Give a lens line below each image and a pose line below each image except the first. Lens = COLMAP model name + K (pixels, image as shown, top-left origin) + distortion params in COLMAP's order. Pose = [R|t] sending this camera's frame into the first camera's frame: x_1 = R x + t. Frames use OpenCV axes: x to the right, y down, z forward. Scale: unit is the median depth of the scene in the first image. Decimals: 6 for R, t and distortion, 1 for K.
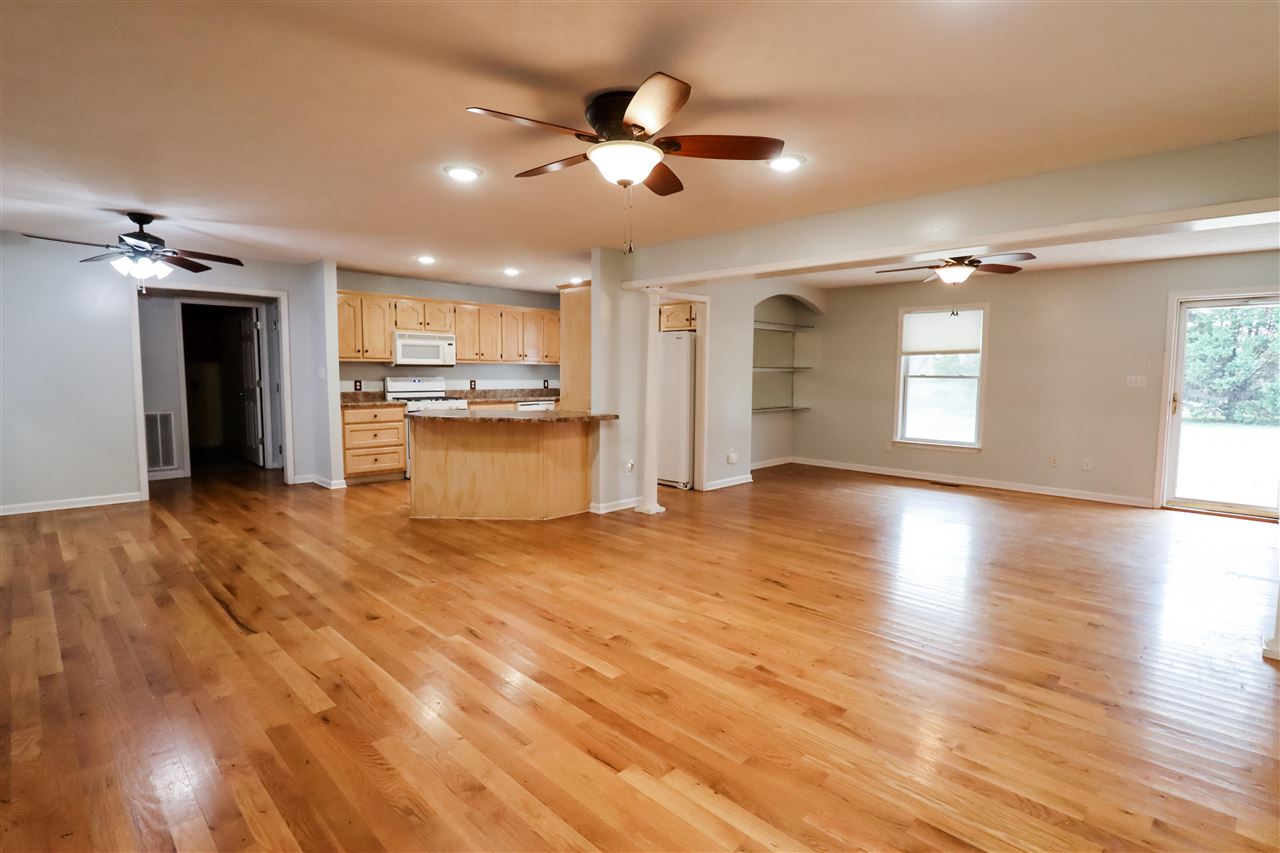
lens RADIAL K [[636.2, 0, 640.0], [0, 636.2, 426.5], [0, 0, 1]] dist [0.000070, -0.000007]
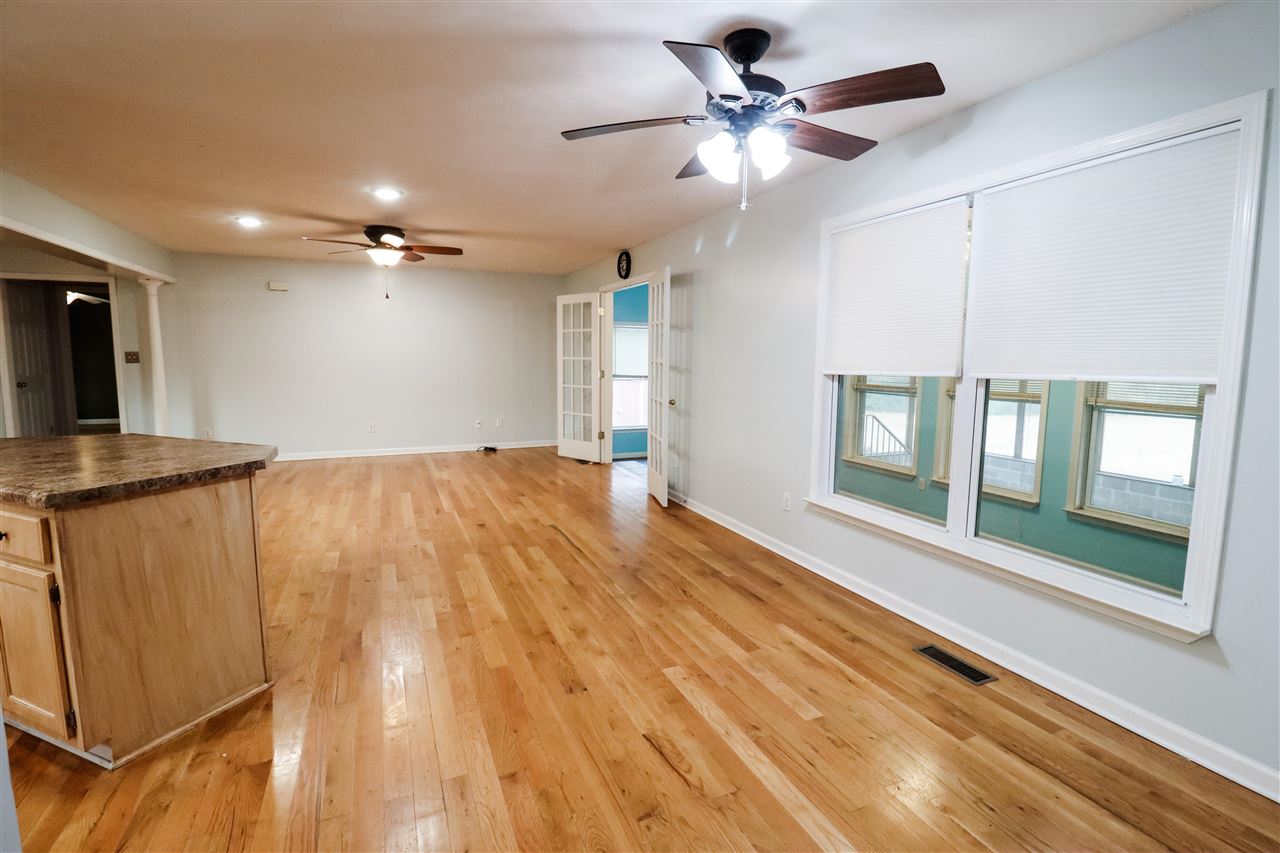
lens RADIAL K [[621.0, 0, 640.0], [0, 621.0, 426.5], [0, 0, 1]] dist [-0.002068, -0.009404]
pose [[-0.927967, -0.052223, 0.368984, -1.144853], [0.023373, 0.980027, 0.197488, -0.181021], [-0.371928, 0.191887, -0.908212, 1.903891]]
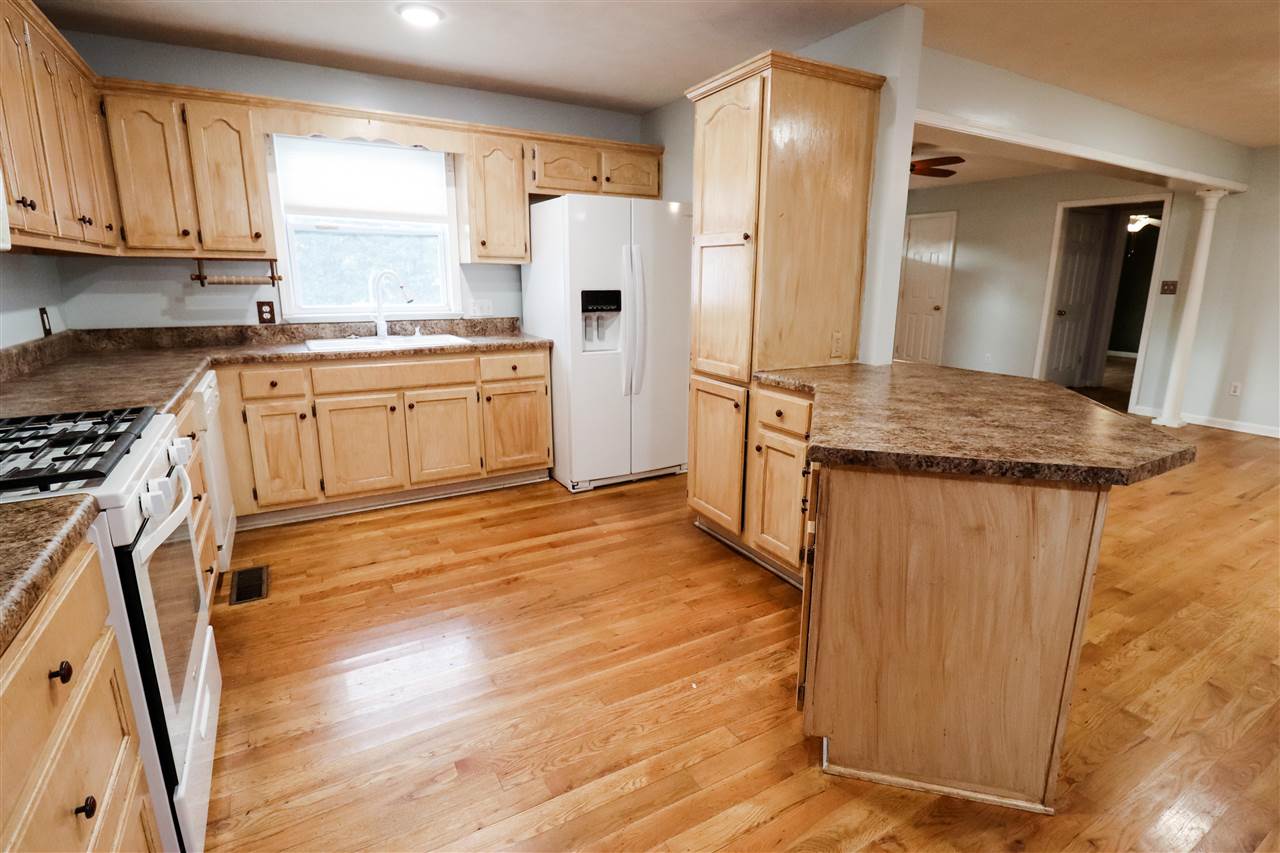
lens RADIAL K [[621.0, 0, 640.0], [0, 621.0, 426.5], [0, 0, 1]] dist [-0.002068, -0.009404]
pose [[0.245996, -0.225446, 0.942688, -0.944587], [0.082046, 0.973927, 0.211506, -0.151507], [-0.965792, 0.025314, 0.258079, 1.649534]]
